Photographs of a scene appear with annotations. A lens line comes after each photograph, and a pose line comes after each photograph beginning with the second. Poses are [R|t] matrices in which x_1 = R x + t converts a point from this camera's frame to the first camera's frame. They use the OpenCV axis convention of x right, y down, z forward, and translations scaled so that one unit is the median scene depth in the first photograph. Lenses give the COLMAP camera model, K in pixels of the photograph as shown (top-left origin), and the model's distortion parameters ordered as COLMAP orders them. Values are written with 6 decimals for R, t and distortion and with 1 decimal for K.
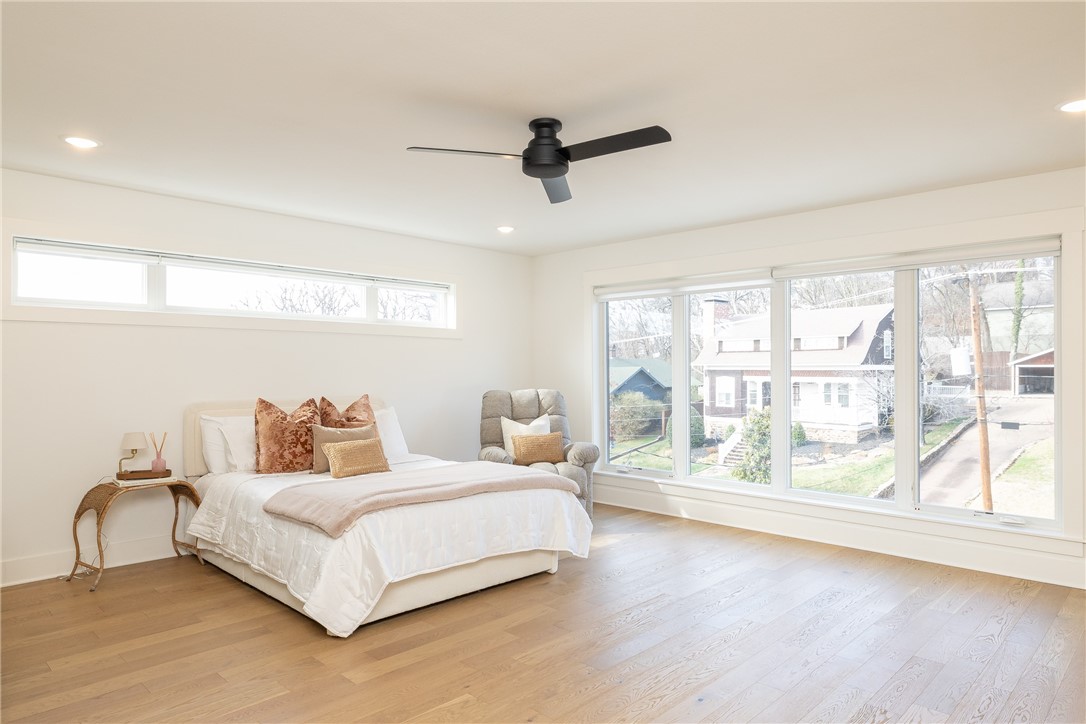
lens RADIAL K [[673.6, 0, 543.0], [0, 673.6, 362.0], [0, 0, 1]] dist [0.000748, 0.000158]
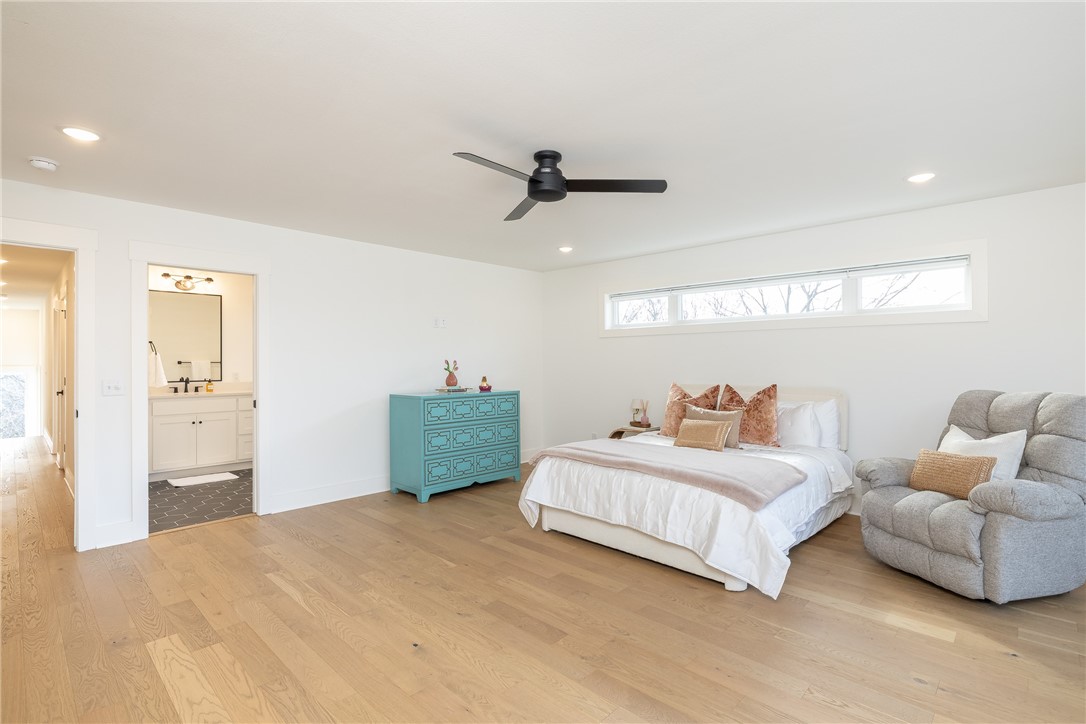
lens RADIAL K [[520.0, 0, 542.4], [0, 520.0, 360.5], [0, 0, 1]] dist [0.001351, 0.000136]
pose [[0.004432, -0.002712, -0.999987, 0.866591], [0.013872, 0.999900, -0.002650, 0.009299], [0.999894, -0.013860, 0.004469, 0.927723]]
